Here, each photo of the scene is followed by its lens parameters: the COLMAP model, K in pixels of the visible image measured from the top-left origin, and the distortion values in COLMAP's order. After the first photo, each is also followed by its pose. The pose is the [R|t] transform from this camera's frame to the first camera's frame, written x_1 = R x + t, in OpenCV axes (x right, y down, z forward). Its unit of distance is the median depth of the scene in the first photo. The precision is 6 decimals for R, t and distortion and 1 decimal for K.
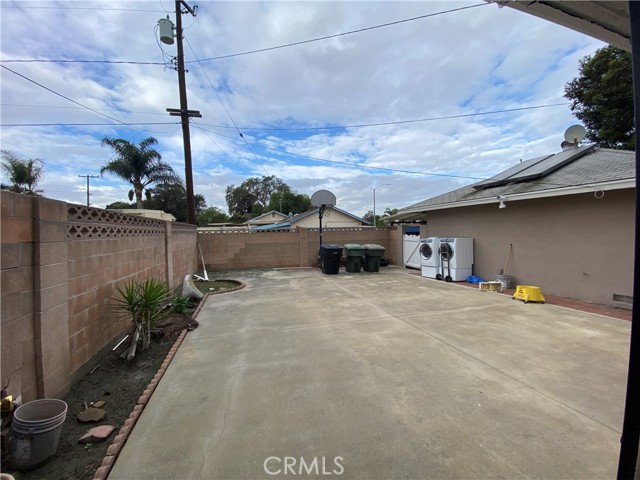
lens RADIAL K [[255.2, 0, 321.4], [0, 255.2, 240.5], [0, 0, 1]] dist [-0.000275, -0.000089]
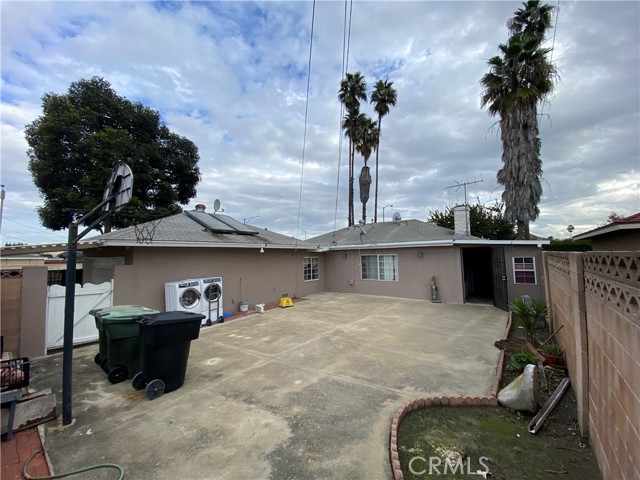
lens RADIAL K [[255.2, 0, 318.7], [0, 255.2, 240.5], [0, 0, 1]] dist [-0.000275, -0.000089]
pose [[-0.554691, 0.077076, 0.828479, -0.833662], [0.058581, 0.996847, -0.053518, -0.116724], [-0.829992, 0.018847, -0.557457, 1.861686]]
